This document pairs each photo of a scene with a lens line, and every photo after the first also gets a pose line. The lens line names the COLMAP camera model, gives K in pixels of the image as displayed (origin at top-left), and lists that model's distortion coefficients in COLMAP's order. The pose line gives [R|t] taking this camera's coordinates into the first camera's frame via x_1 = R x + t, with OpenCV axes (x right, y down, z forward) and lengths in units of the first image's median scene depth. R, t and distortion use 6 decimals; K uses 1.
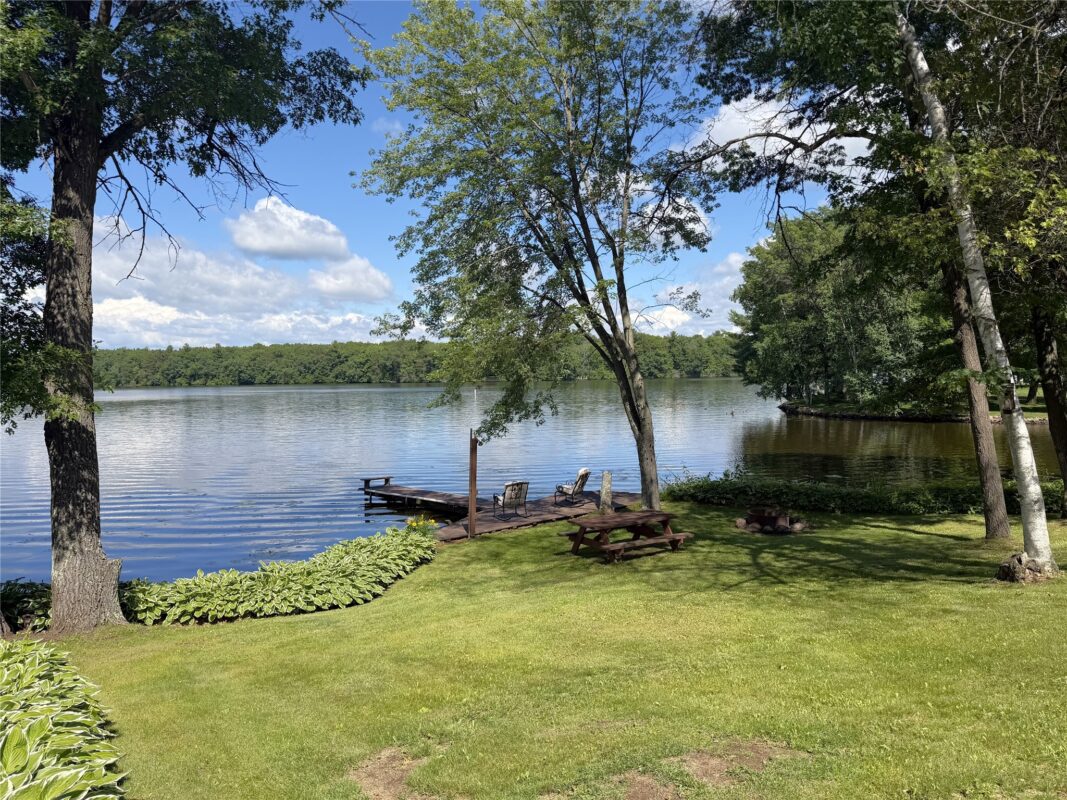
lens RADIAL K [[757.2, 0, 549.6], [0, 757.2, 393.3], [0, 0, 1]] dist [0.083565, -0.121590]
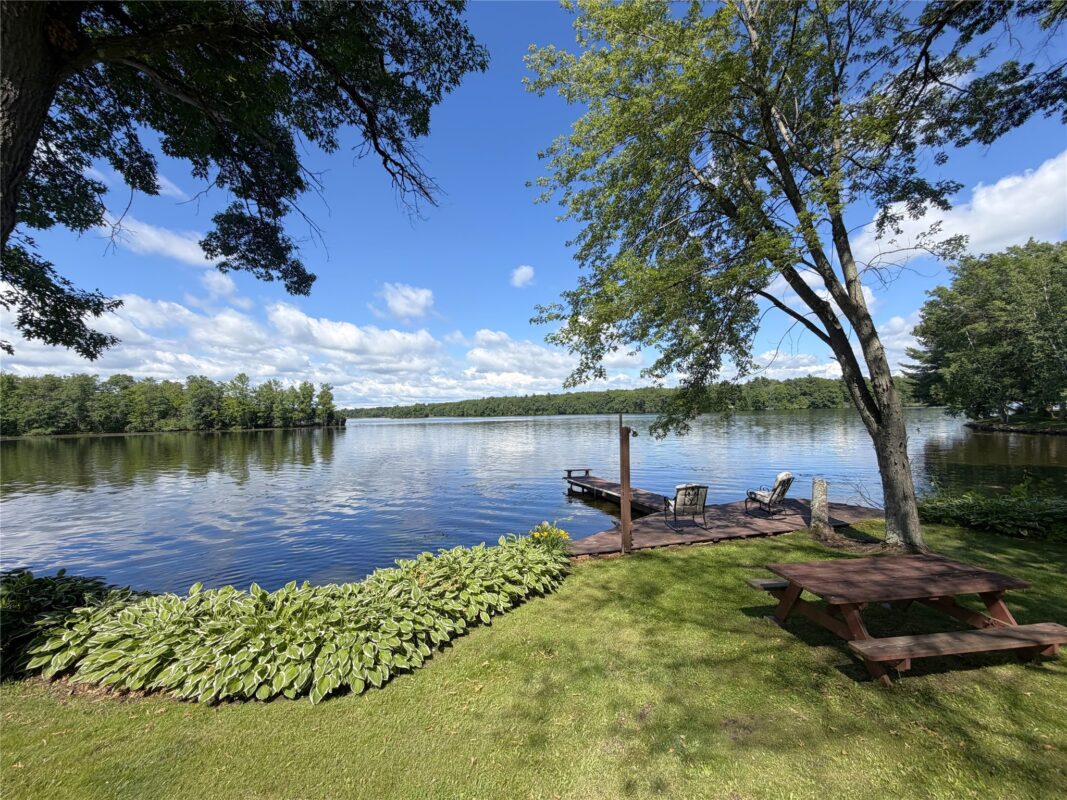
lens RADIAL K [[426.1, 0, 530.0], [0, 426.1, 400.8], [0, 0, 1]] dist [-0.000609, -0.000409]
pose [[0.892196, -0.019826, -0.451212, 0.007526], [-0.001098, 0.998938, -0.046063, 0.037118], [0.451646, 0.041593, 0.891227, 0.394469]]
